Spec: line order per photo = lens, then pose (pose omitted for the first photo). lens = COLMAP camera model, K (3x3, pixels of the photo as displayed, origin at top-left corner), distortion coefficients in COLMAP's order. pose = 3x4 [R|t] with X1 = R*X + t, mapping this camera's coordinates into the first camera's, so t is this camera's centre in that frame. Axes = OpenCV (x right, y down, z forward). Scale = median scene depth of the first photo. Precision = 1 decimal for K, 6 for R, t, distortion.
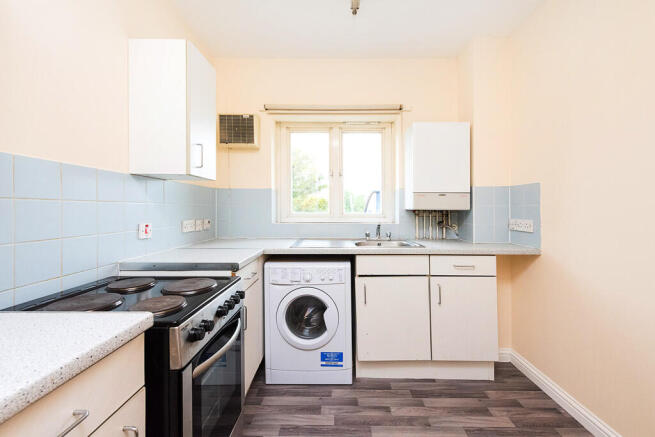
lens RADIAL K [[255.8, 0, 332.8], [0, 255.8, 212.6], [0, 0, 1]] dist [0.004168, -0.000122]
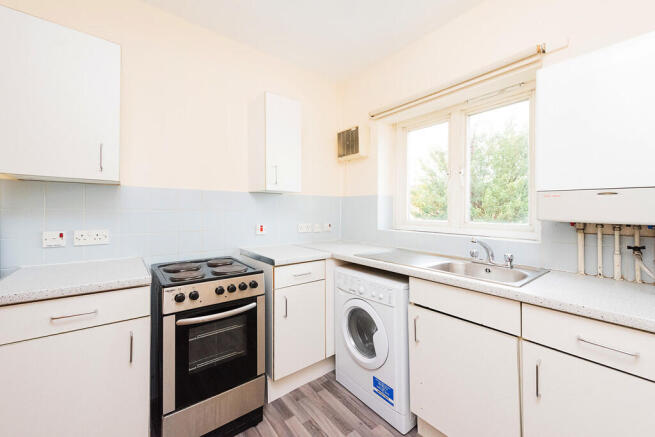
lens RADIAL K [[255.8, 0, 331.3], [0, 255.8, 213.5], [0, 0, 1]] dist [0.004168, -0.000122]
pose [[0.631867, 0.011350, -0.774993, 0.488808], [-0.012697, 0.999910, 0.004292, -0.026192], [0.774972, 0.007129, 0.631955, 0.273806]]
